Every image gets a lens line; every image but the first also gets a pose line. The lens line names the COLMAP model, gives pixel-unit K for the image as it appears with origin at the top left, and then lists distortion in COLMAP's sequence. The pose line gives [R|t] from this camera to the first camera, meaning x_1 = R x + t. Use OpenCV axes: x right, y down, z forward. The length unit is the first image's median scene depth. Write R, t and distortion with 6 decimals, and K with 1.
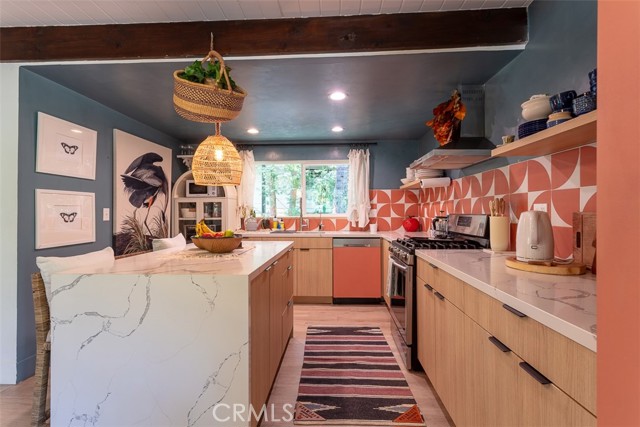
lens RADIAL K [[313.3, 0, 320.0], [0, 313.3, 213.5], [0, 0, 1]] dist [0.001942, 0.001556]
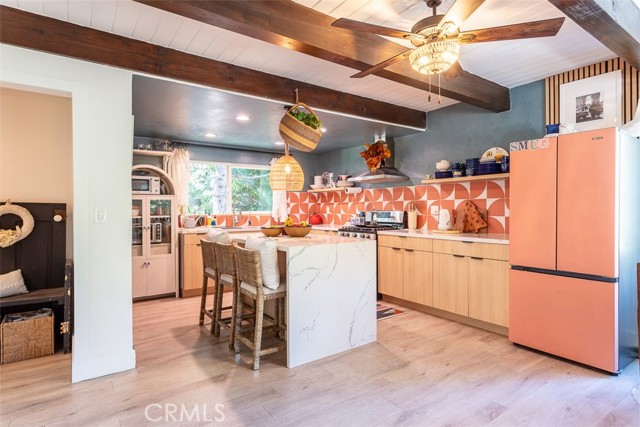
lens RADIAL K [[364.3, 0, 320.0], [0, 364.3, 213.5], [0, 0, 1]] dist [-0.001125, -0.000017]
pose [[0.767572, -0.007651, 0.640917, -0.776303], [0.004746, 0.999969, 0.006254, 0.002031], [-0.640945, -0.001758, 0.767584, -0.225798]]
